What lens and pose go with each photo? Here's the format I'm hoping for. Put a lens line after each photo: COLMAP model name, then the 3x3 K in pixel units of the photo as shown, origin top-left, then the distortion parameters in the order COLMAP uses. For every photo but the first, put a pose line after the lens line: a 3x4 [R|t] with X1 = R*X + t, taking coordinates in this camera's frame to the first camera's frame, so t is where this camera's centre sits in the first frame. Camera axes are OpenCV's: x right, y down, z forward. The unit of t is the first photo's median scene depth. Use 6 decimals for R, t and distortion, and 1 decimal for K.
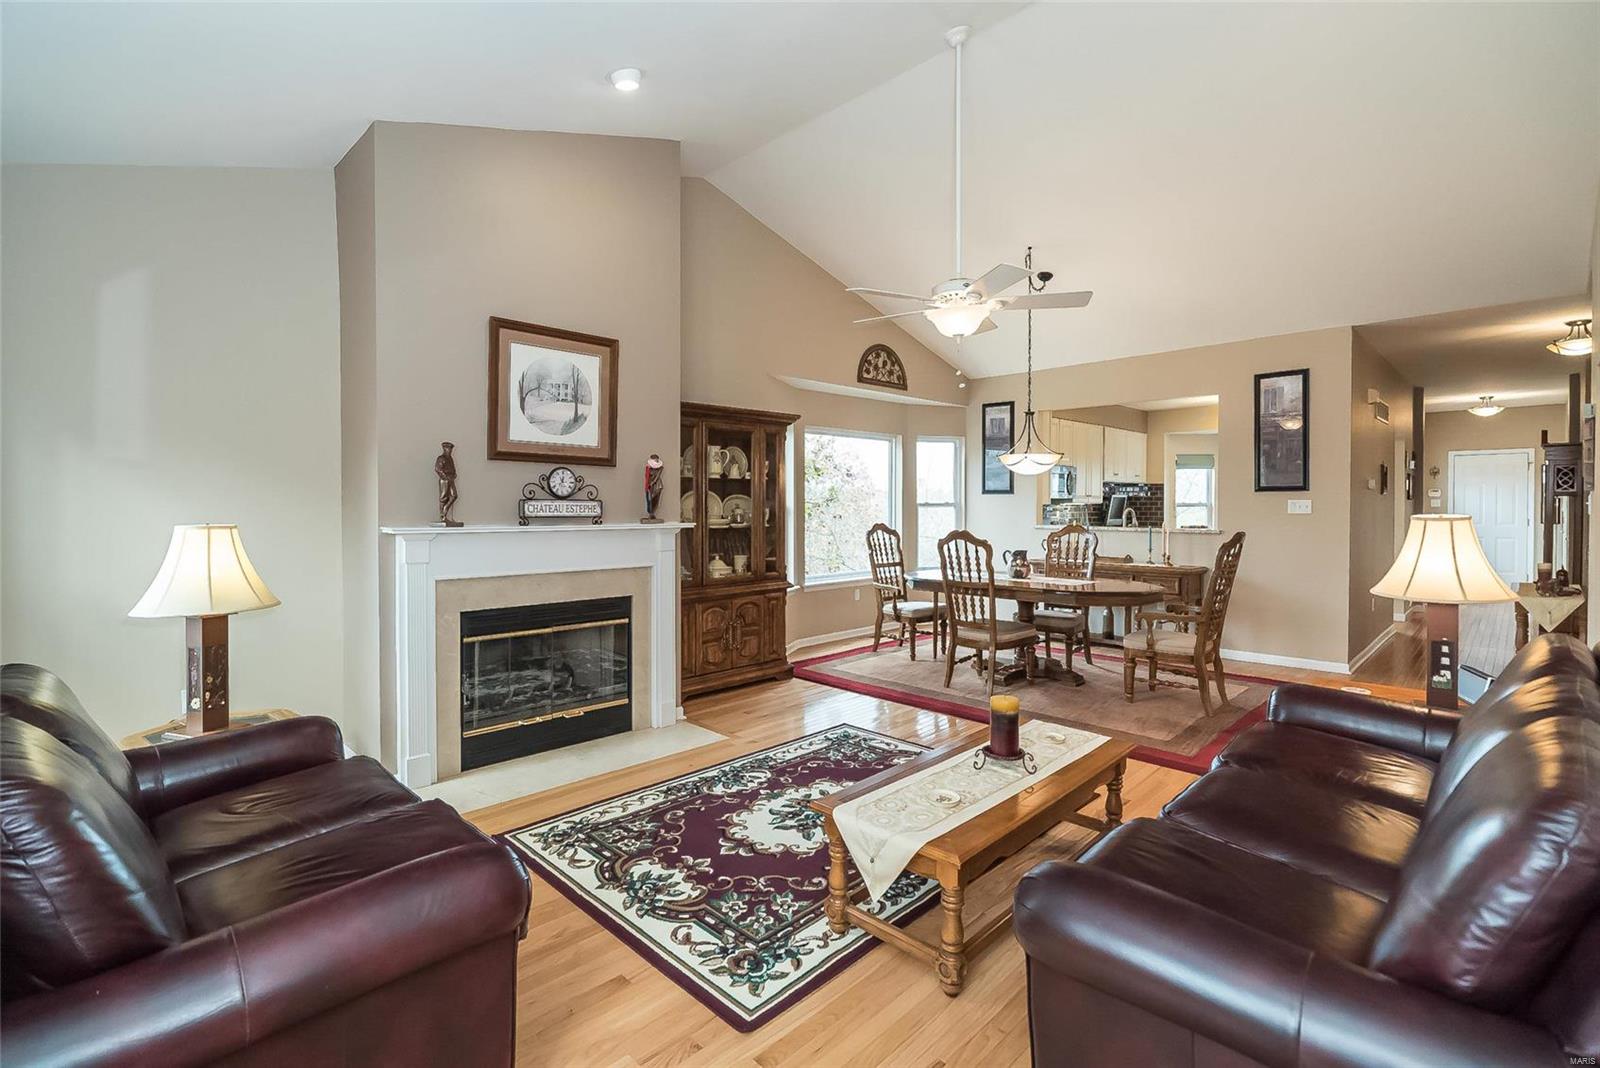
lens RADIAL K [[731.8, 0, 803.3], [0, 731.8, 519.4], [0, 0, 1]] dist [0.006283, 0.000479]
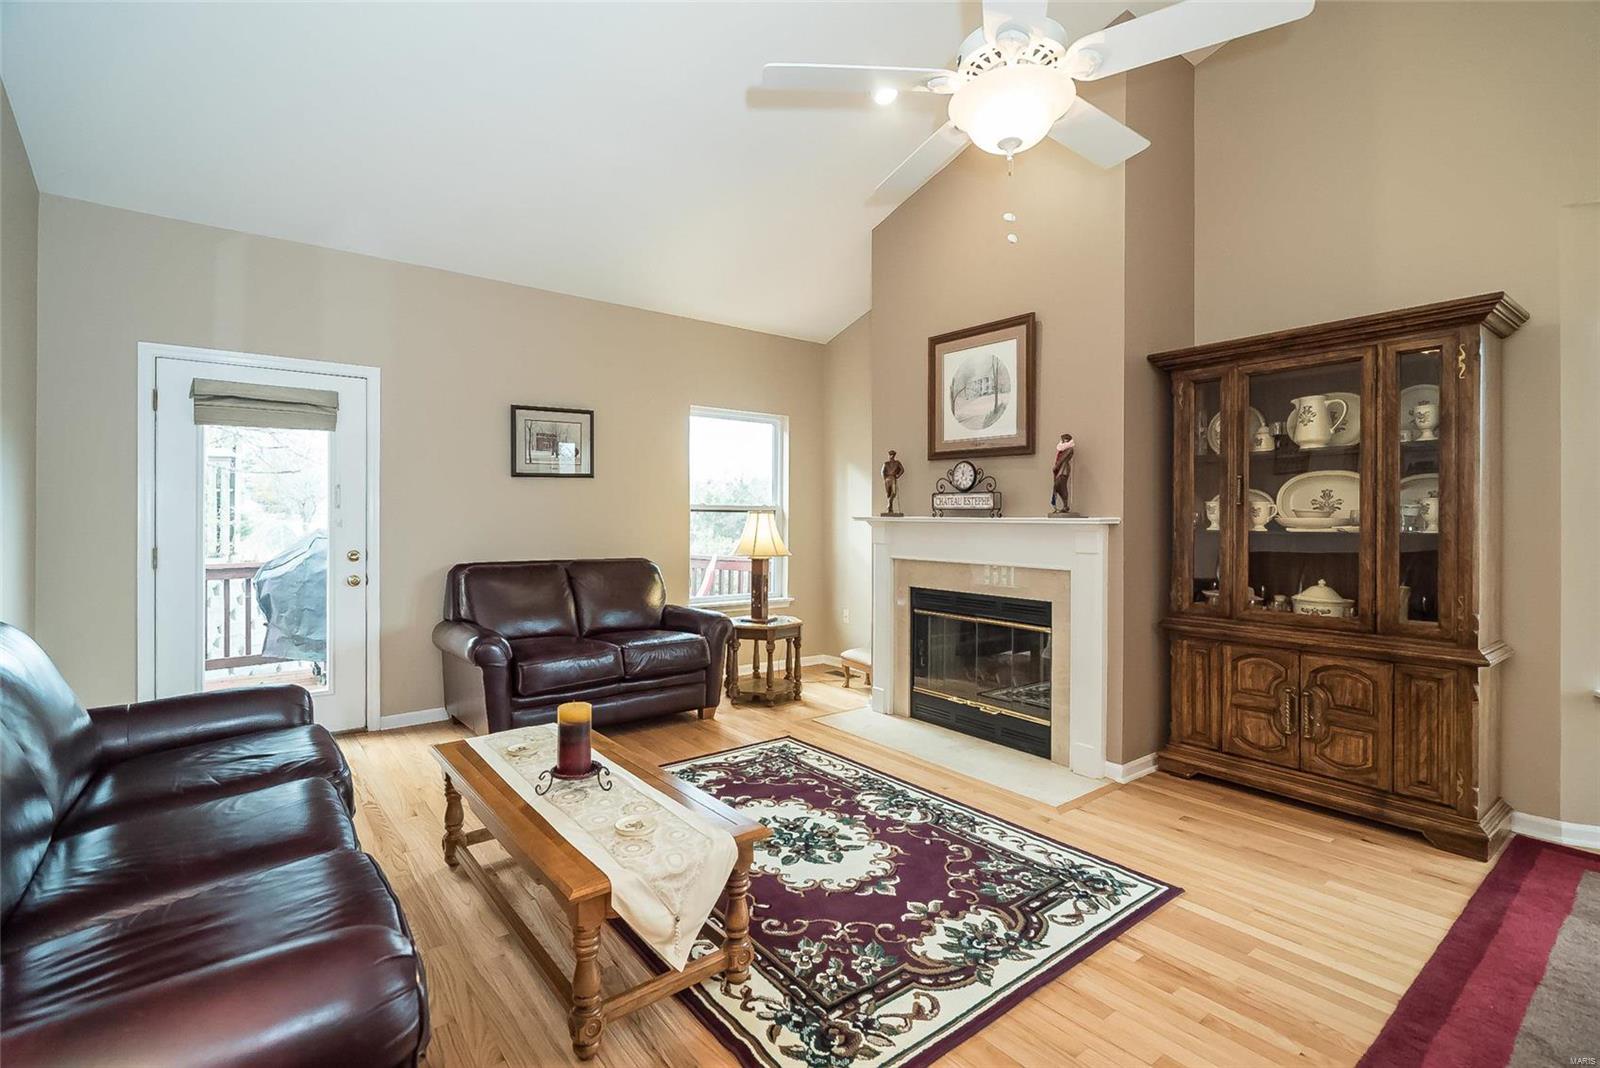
lens RADIAL K [[731.8, 0, 802.5], [0, 731.8, 521.7], [0, 0, 1]] dist [0.006283, 0.000479]
pose [[-0.116862, 0.009480, -0.993103, 0.739705], [-0.021955, 0.999685, 0.012126, 0.006645], [0.992905, 0.023221, -0.116618, 0.918324]]
